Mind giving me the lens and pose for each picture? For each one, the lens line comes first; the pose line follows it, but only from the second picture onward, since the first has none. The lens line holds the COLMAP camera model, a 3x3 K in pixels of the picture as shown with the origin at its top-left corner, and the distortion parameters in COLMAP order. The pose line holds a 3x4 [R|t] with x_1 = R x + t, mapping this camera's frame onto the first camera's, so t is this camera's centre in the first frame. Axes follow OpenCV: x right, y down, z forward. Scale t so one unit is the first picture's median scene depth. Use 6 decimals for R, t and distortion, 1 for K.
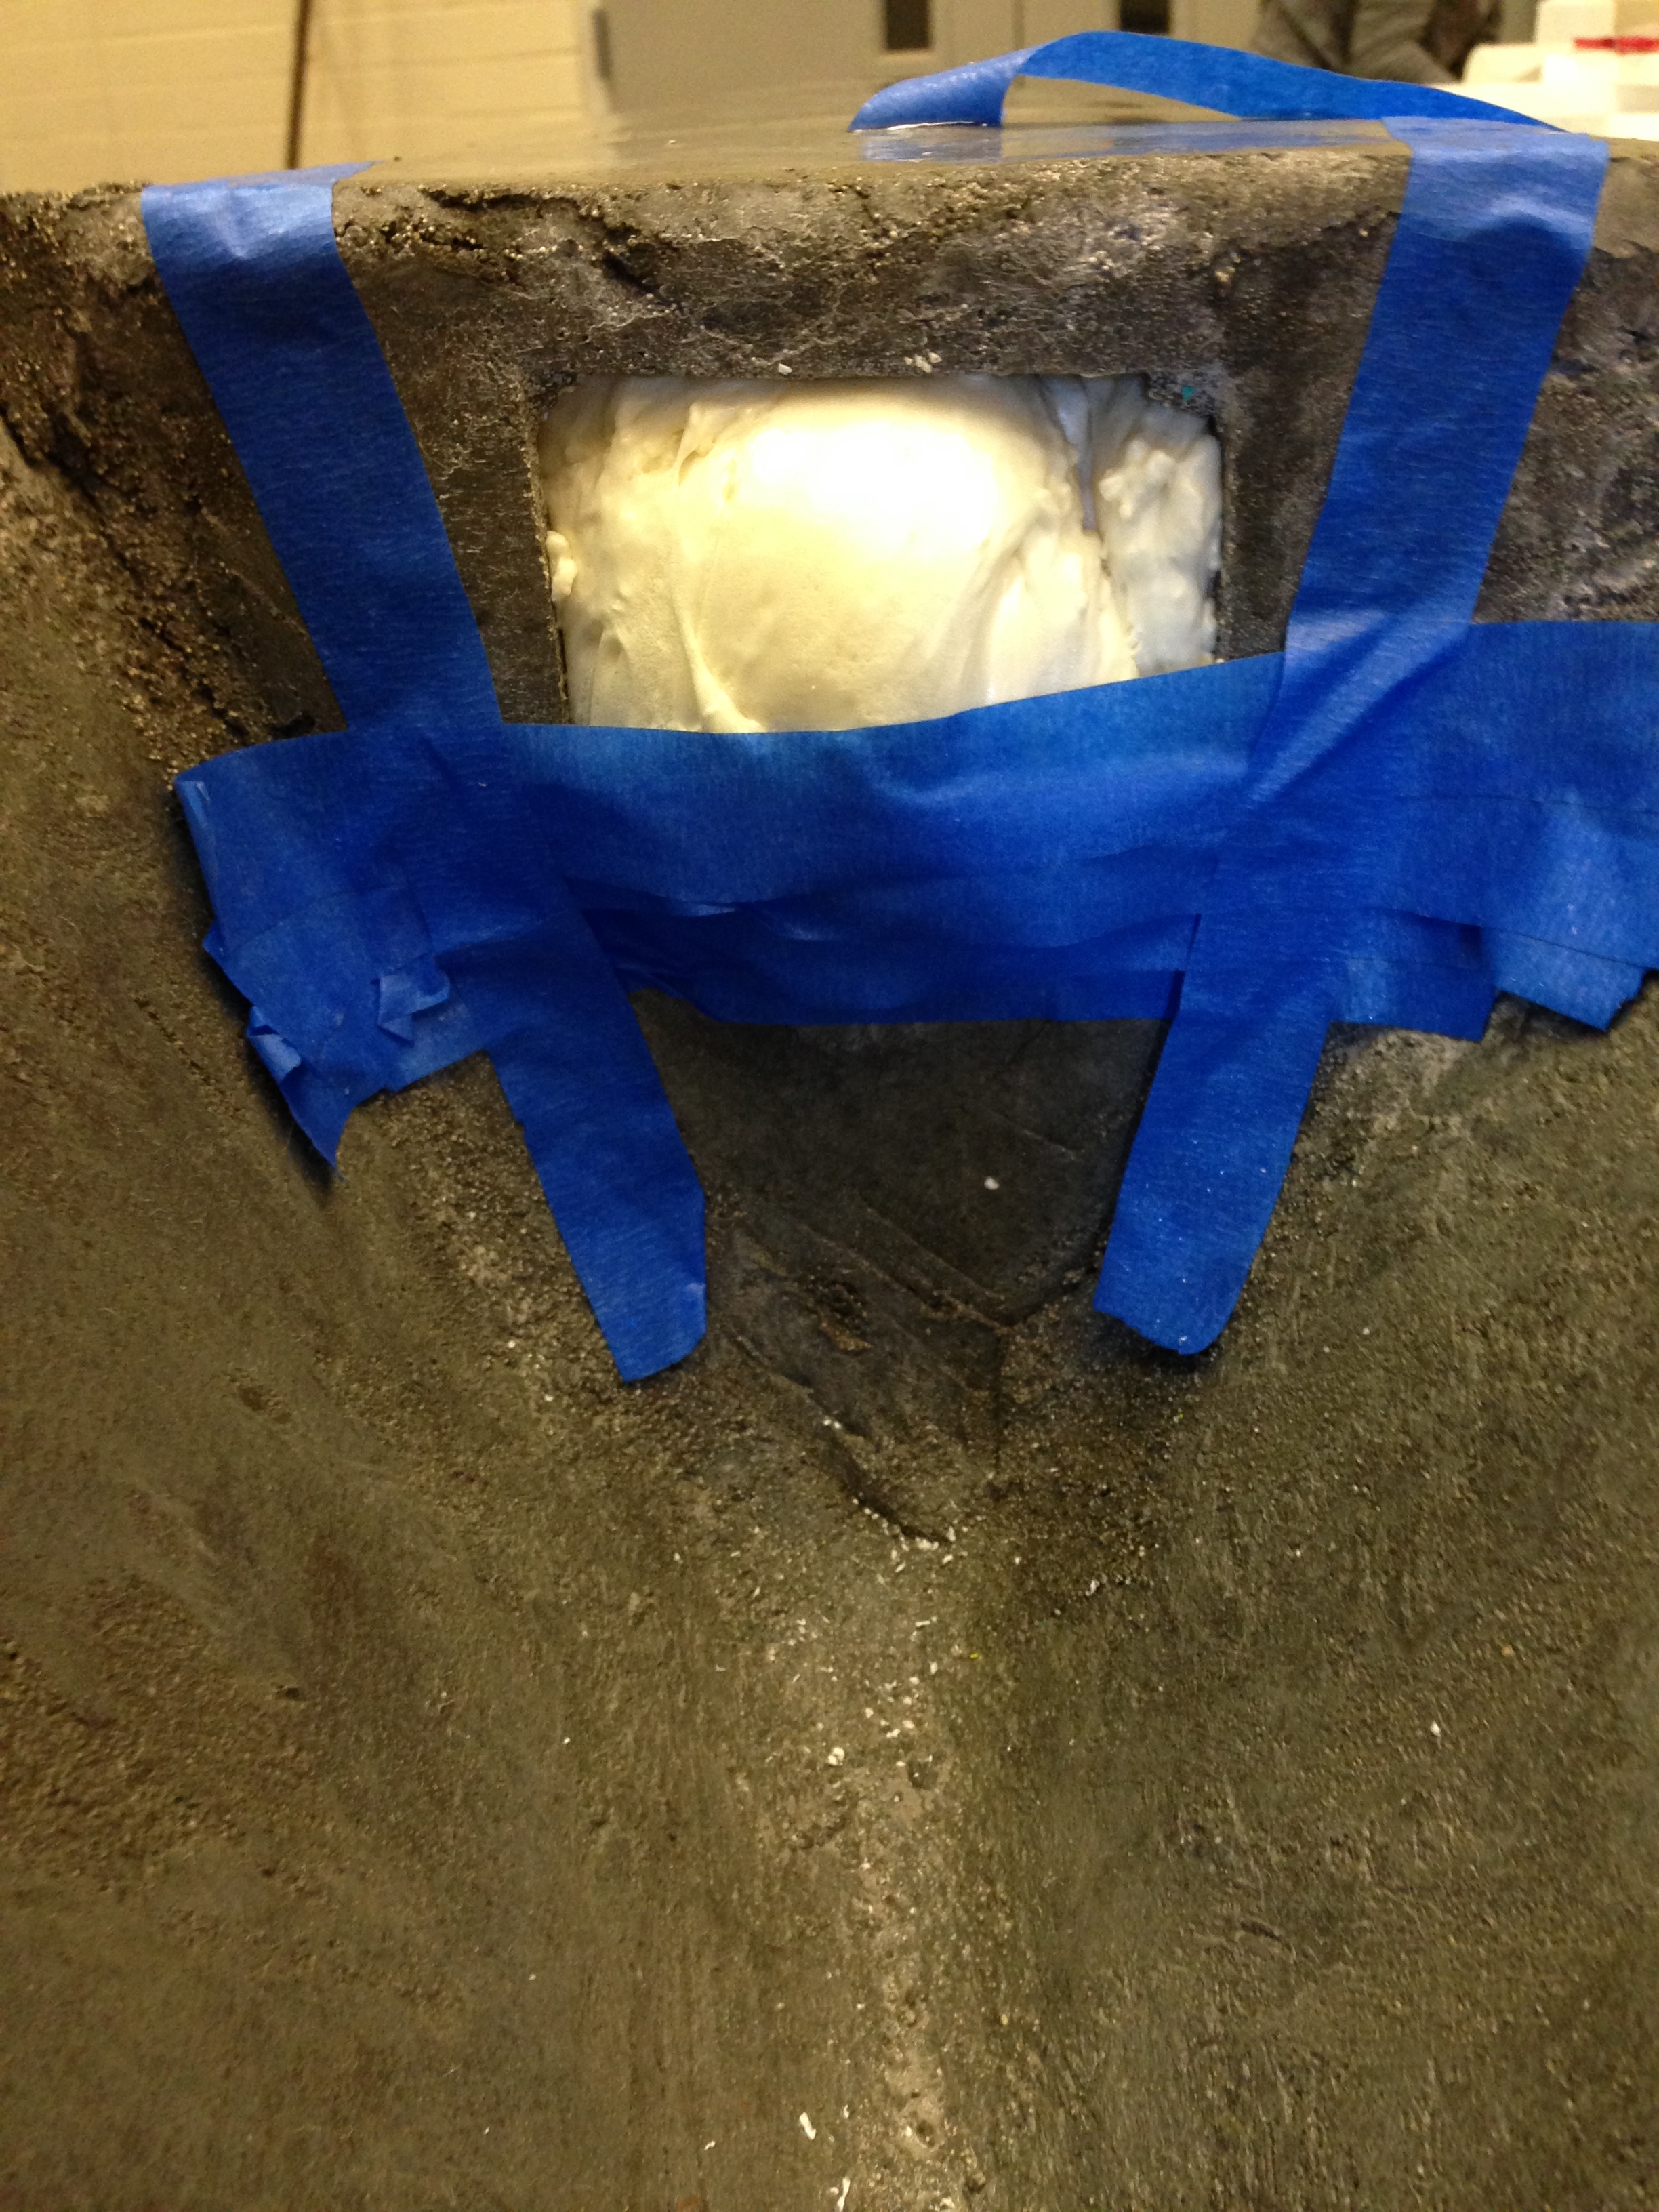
lens RADIAL K [[2142.9, 0, 857.6], [0, 2142.9, 1106.1], [0, 0, 1]] dist [0.106985, 0.001853]
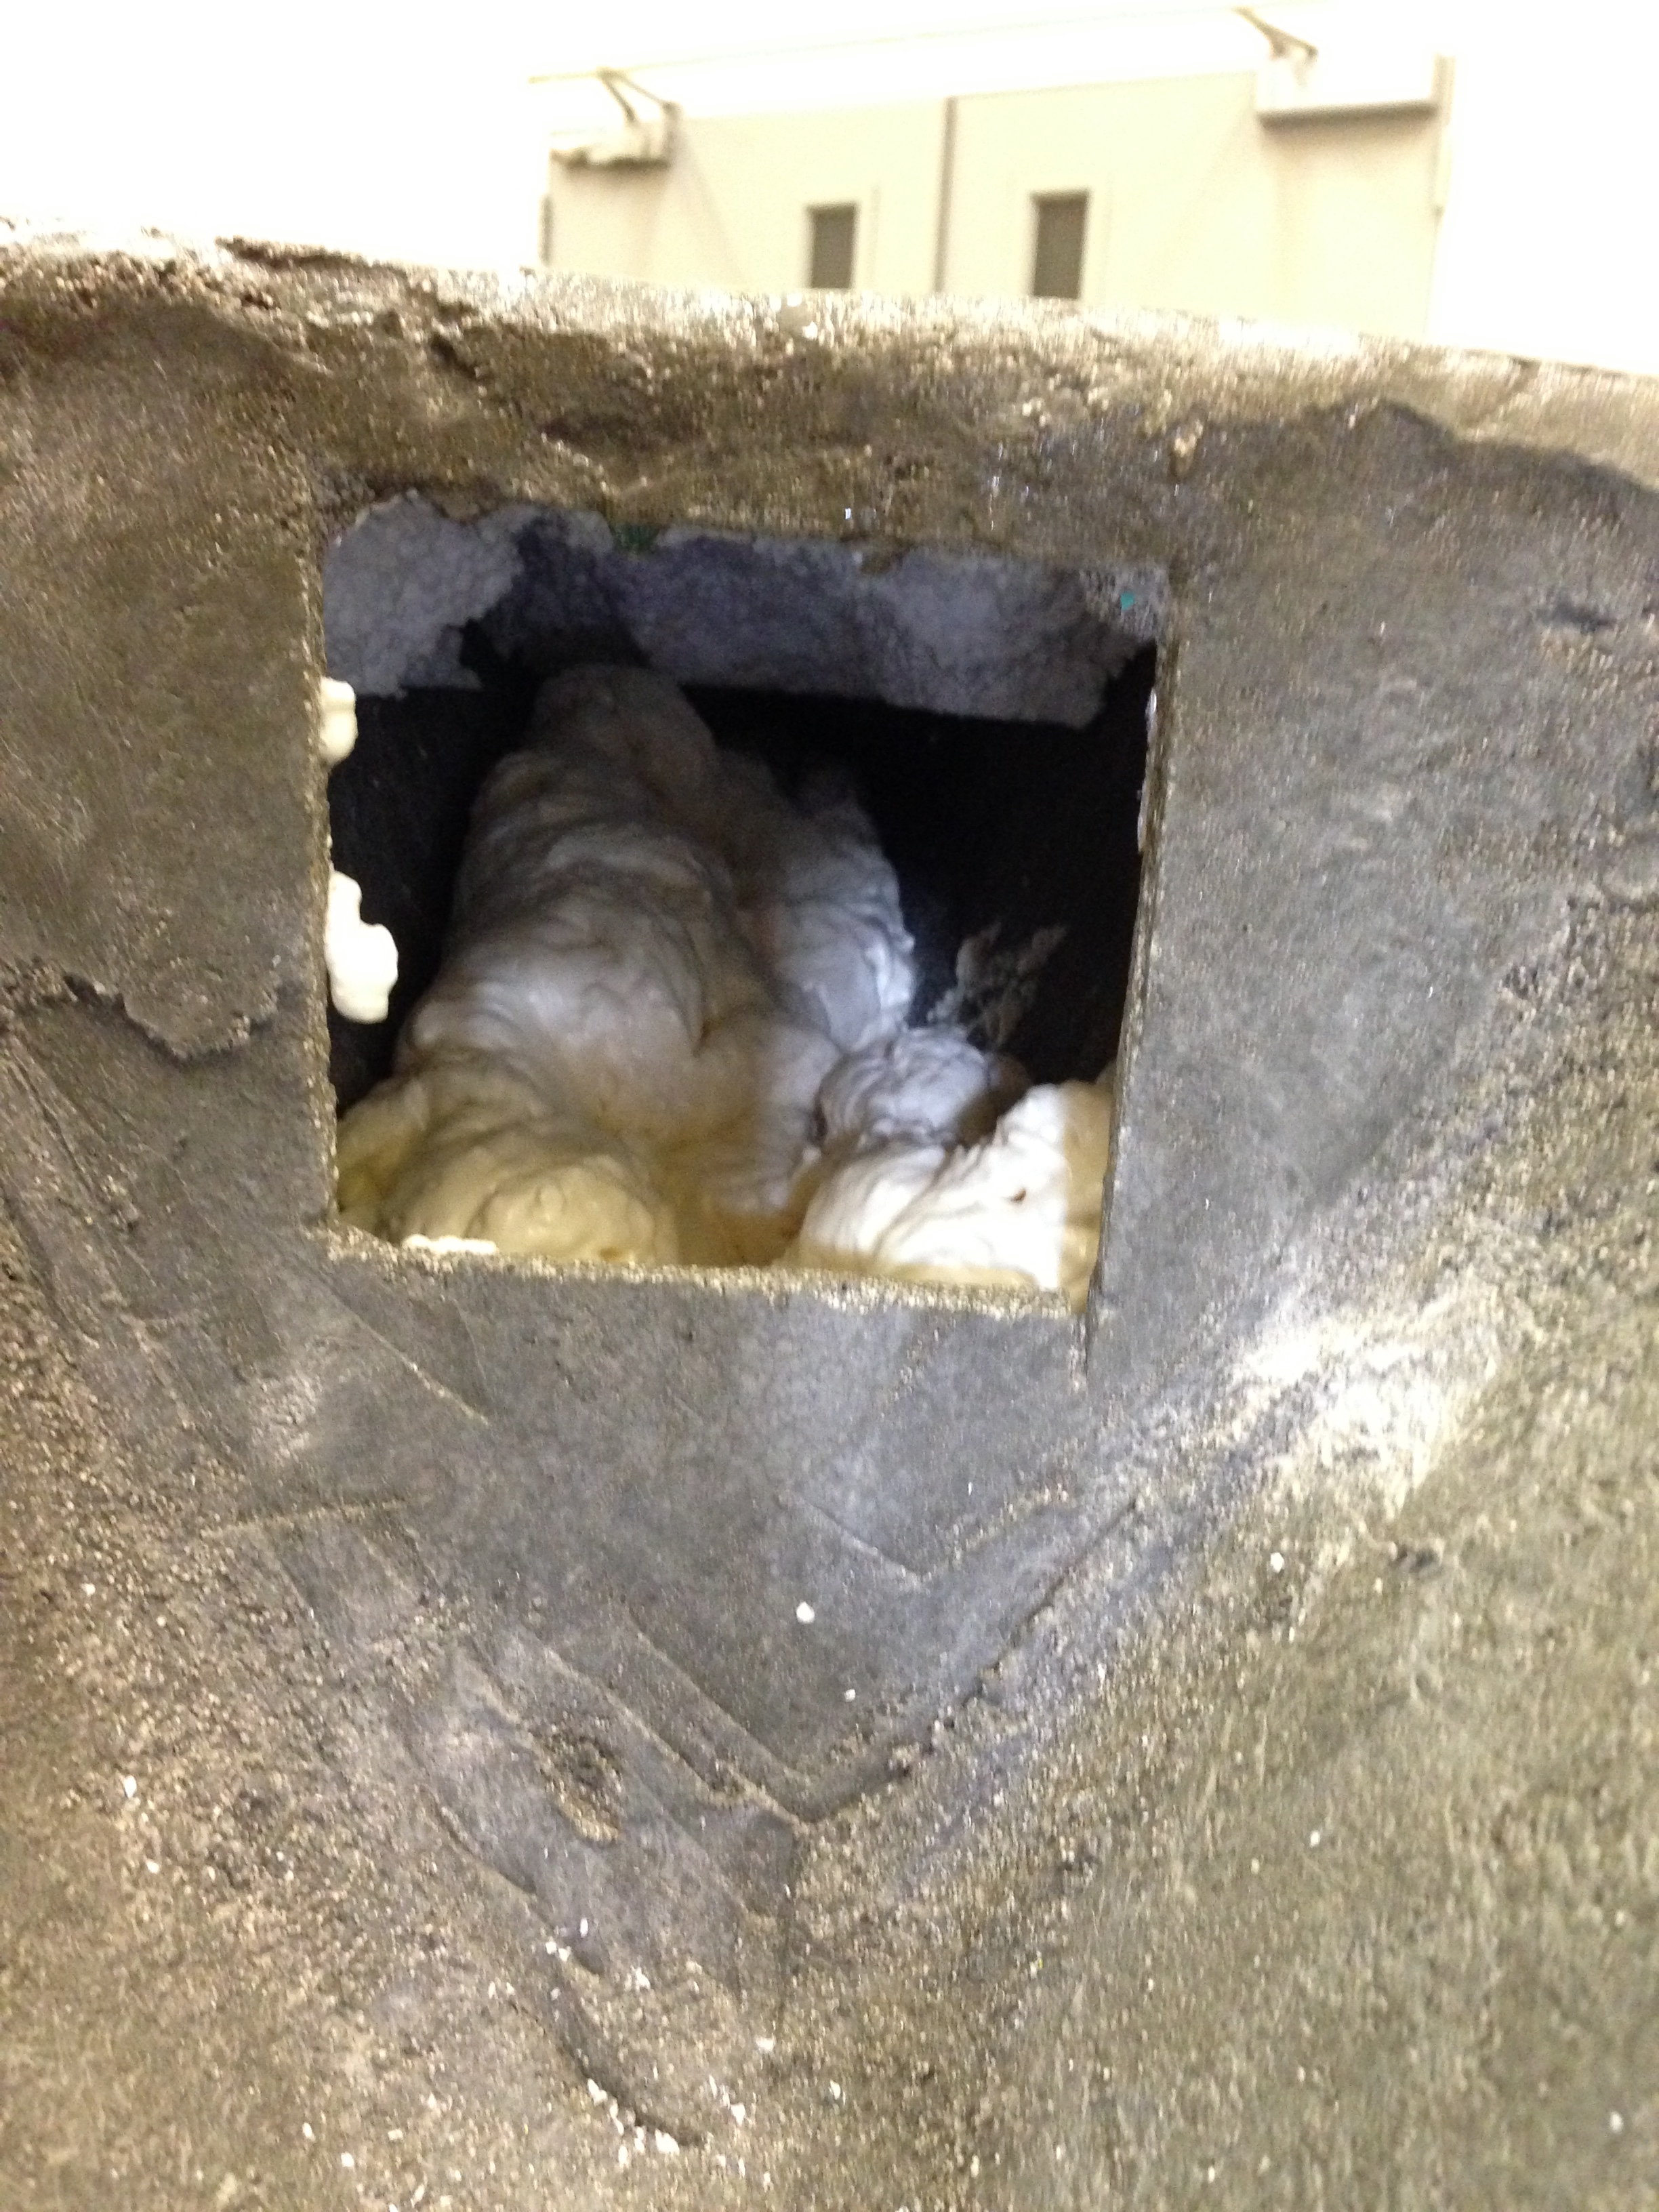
lens RADIAL K [[2090.9, 0, 829.5], [0, 2090.9, 1106.0], [0, 0, 1]] dist [0.187390, -0.357718]
pose [[0.993599, 0.100401, 0.051775, 0.015224], [-0.082467, 0.957913, -0.274958, 0.074499], [-0.077202, 0.268928, 0.960061, 0.254126]]
